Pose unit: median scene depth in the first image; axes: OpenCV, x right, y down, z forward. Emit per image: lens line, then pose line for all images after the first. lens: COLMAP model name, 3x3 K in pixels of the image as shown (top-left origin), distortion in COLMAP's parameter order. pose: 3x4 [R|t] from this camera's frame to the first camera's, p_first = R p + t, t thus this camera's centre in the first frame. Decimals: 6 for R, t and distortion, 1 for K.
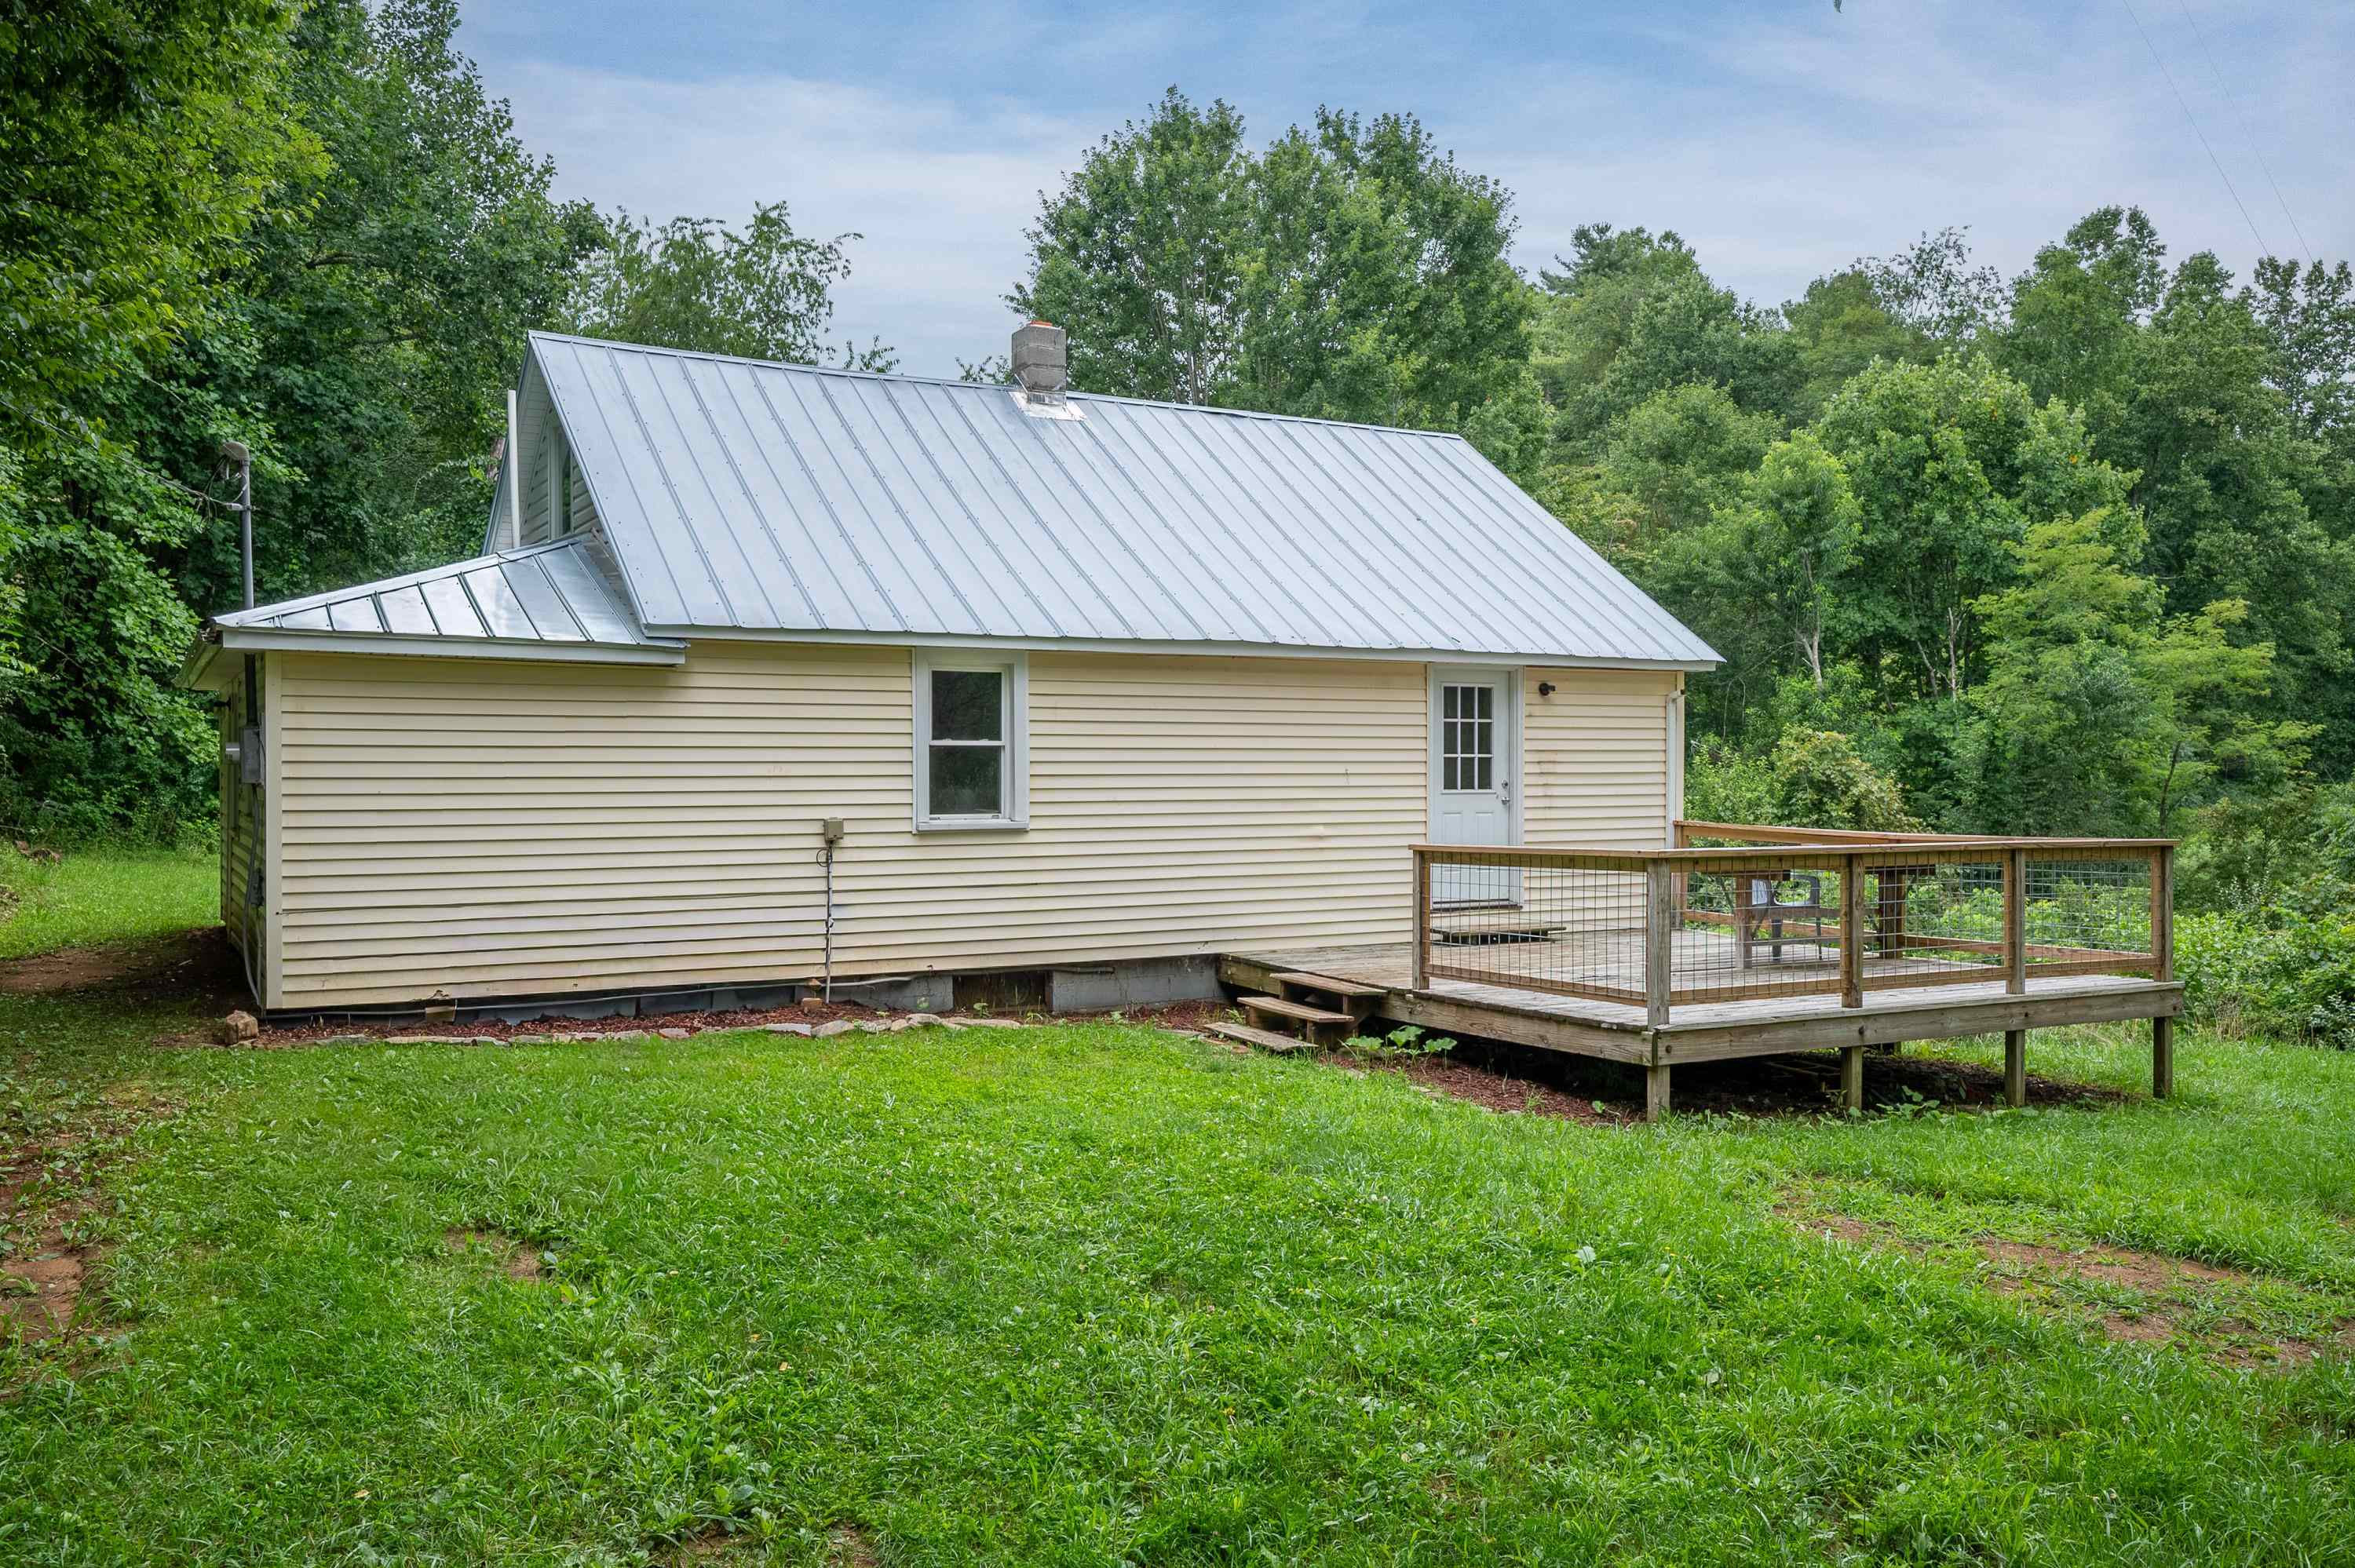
lens RADIAL K [[1894.9, 0, 1177.5], [0, 1894.9, 784.0], [0, 0, 1]] dist [-0.050486, 0.125046]
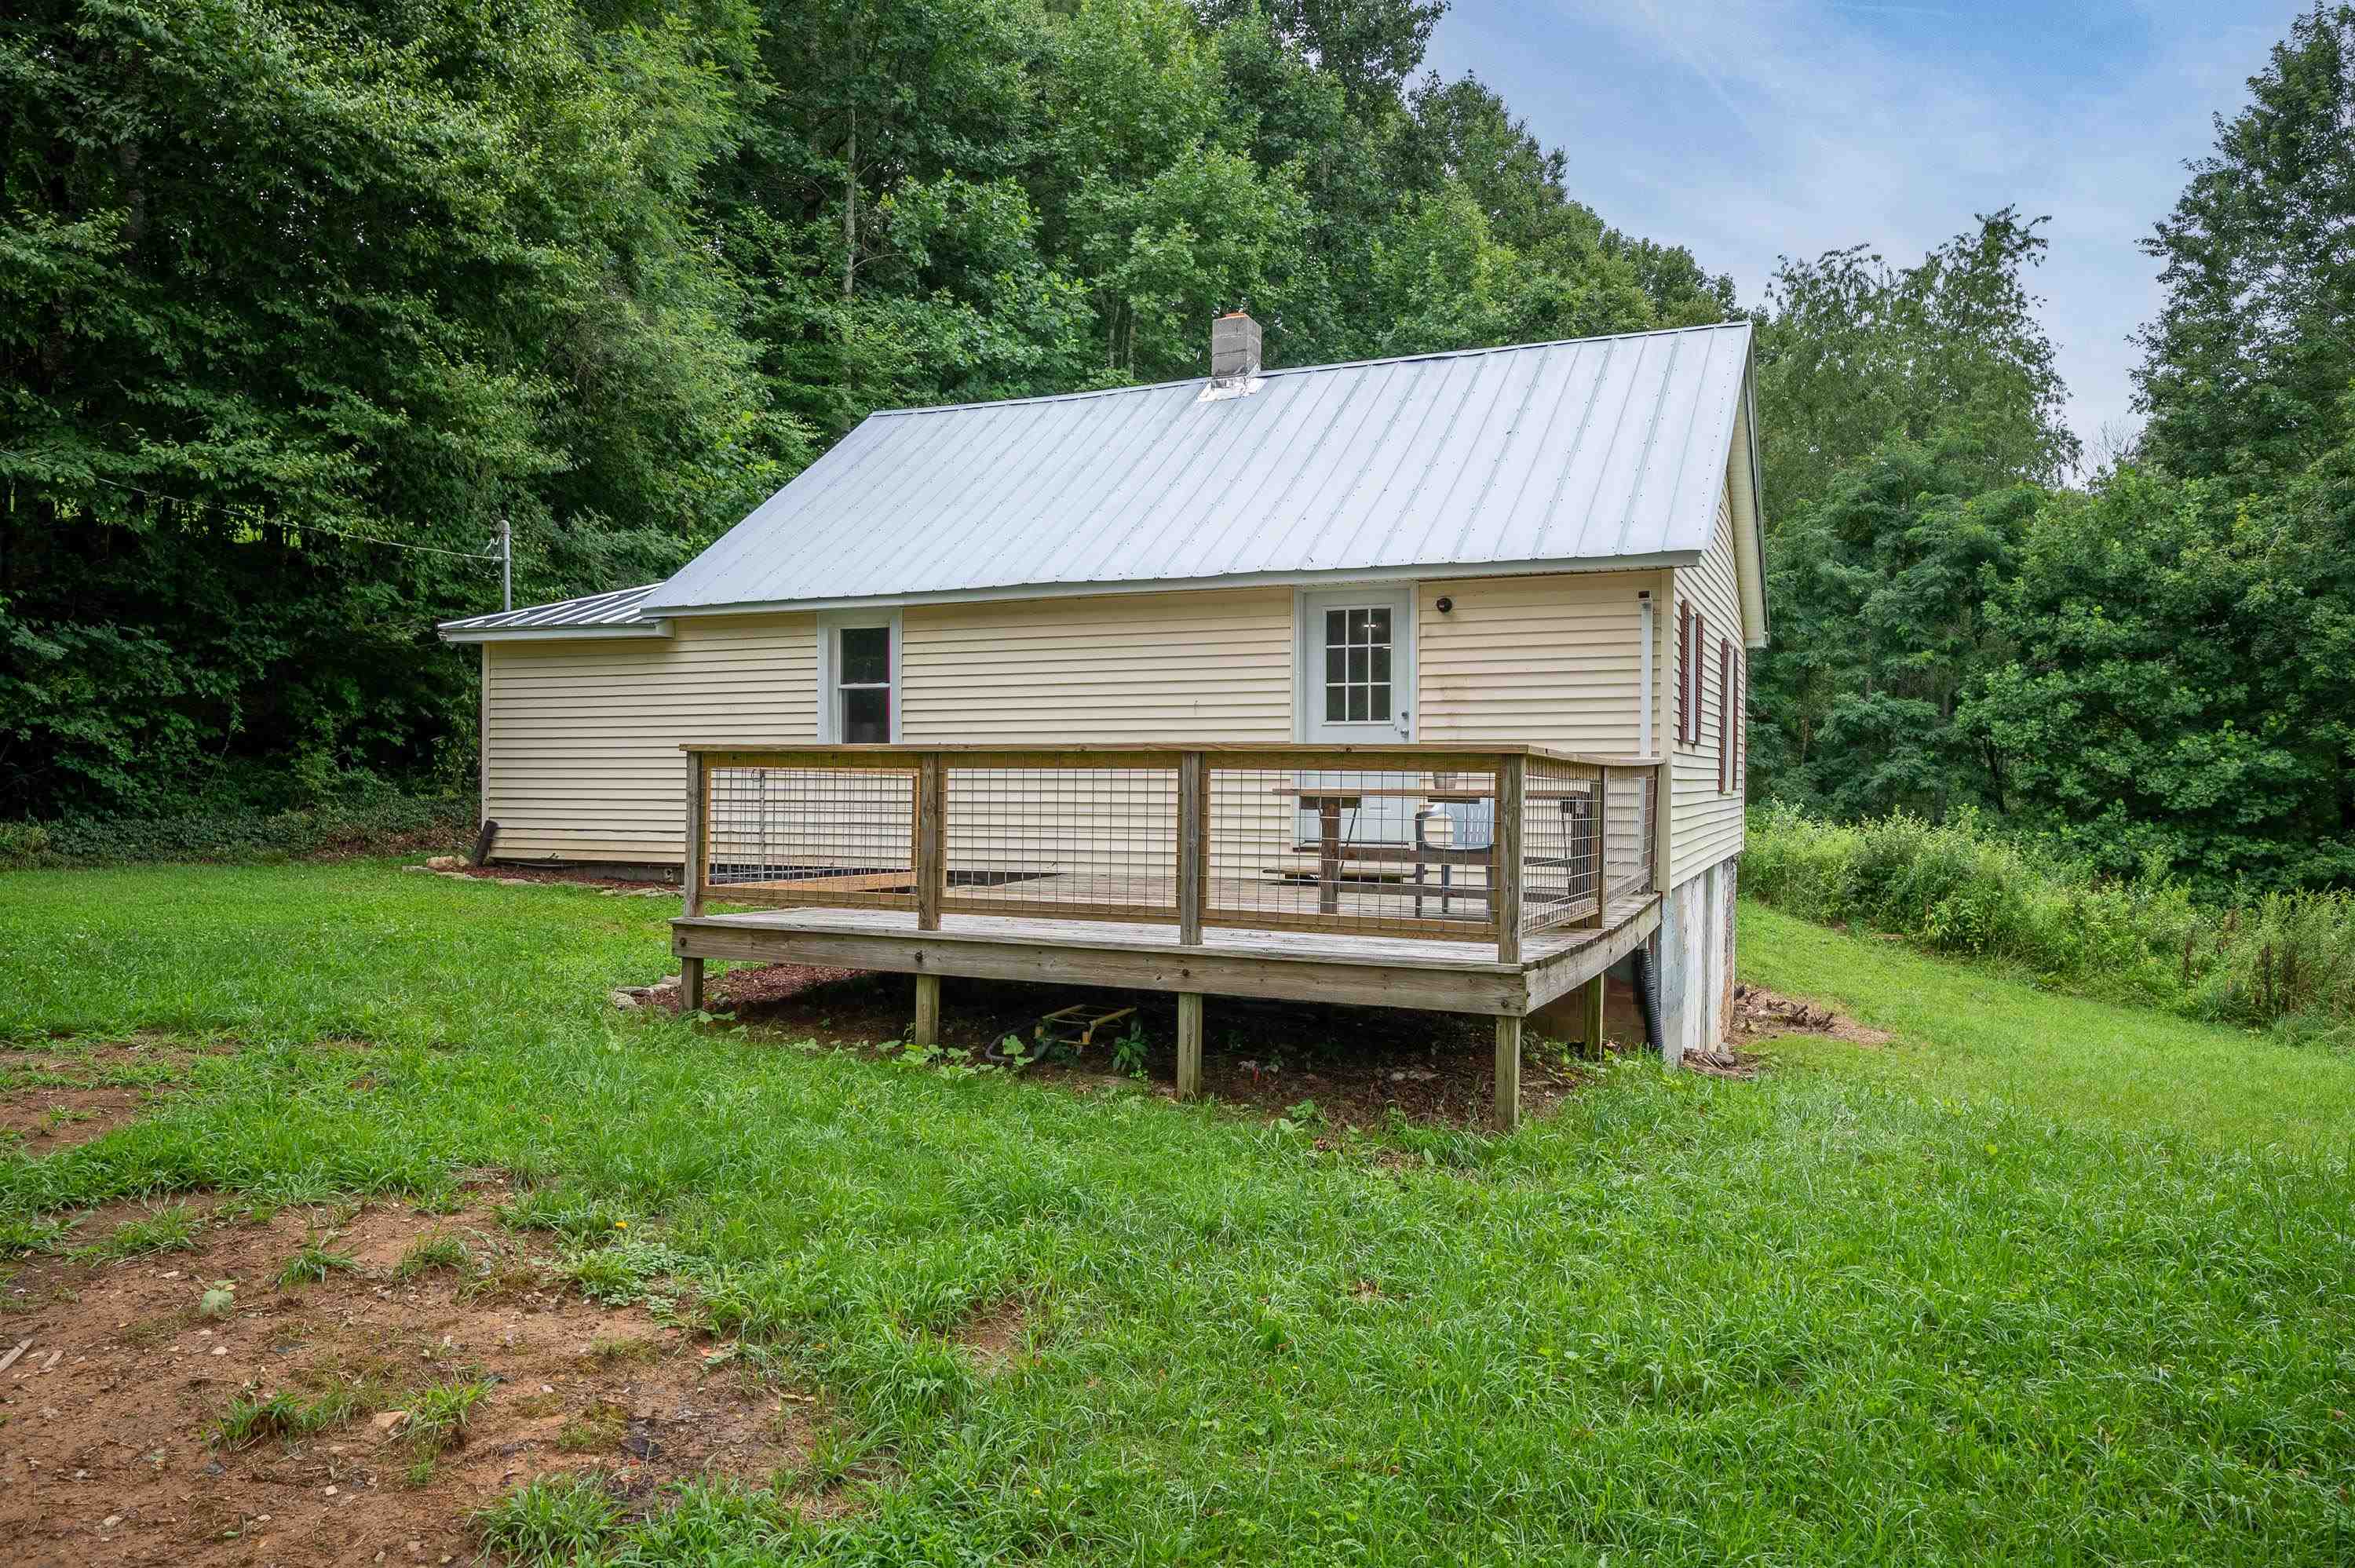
lens RADIAL K [[1558.8, 0, 1177.5], [0, 1558.8, 784.0], [0, 0, 1]] dist [0.044780, -0.000103]
pose [[0.605351, 0.003877, -0.795949, 0.261342], [-0.010139, 0.999945, -0.002841, 0.013685], [0.795894, 0.009790, 0.605357, 0.171916]]
